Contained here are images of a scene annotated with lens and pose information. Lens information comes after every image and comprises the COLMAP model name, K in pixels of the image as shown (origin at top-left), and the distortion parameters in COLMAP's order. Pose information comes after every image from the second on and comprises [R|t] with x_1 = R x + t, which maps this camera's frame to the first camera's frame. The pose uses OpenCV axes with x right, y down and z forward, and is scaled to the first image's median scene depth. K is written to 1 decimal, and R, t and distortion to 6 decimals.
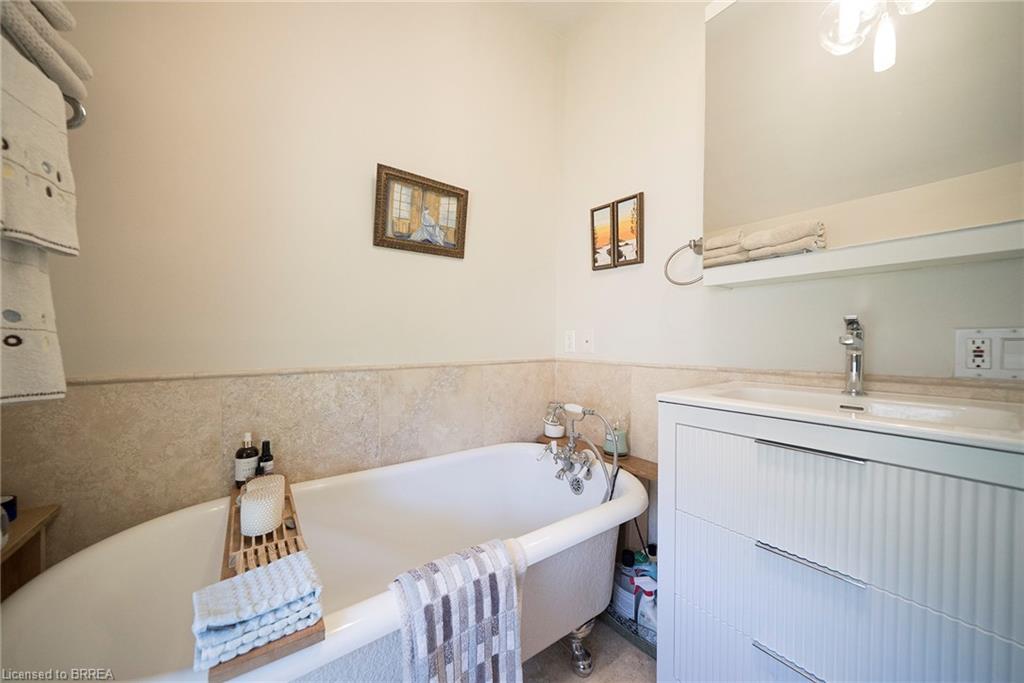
lens RADIAL K [[352.2, 0, 512.2], [0, 352.2, 343.6], [0, 0, 1]] dist [-0.007281, 0.000432]
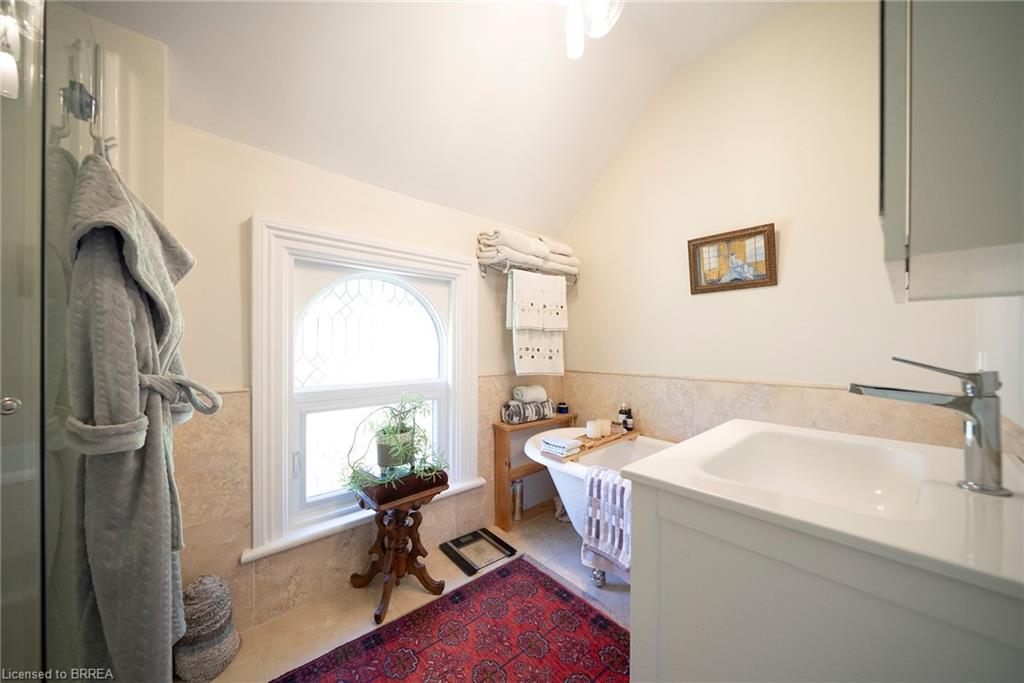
lens RADIAL K [[352.2, 0, 515.1], [0, 352.2, 346.3], [0, 0, 1]] dist [-0.007281, 0.000432]
pose [[0.099109, -0.001765, -0.995075, 0.956200], [-0.010071, 0.999945, -0.002777, -0.050009], [0.995026, 0.010297, 0.099085, 0.119934]]
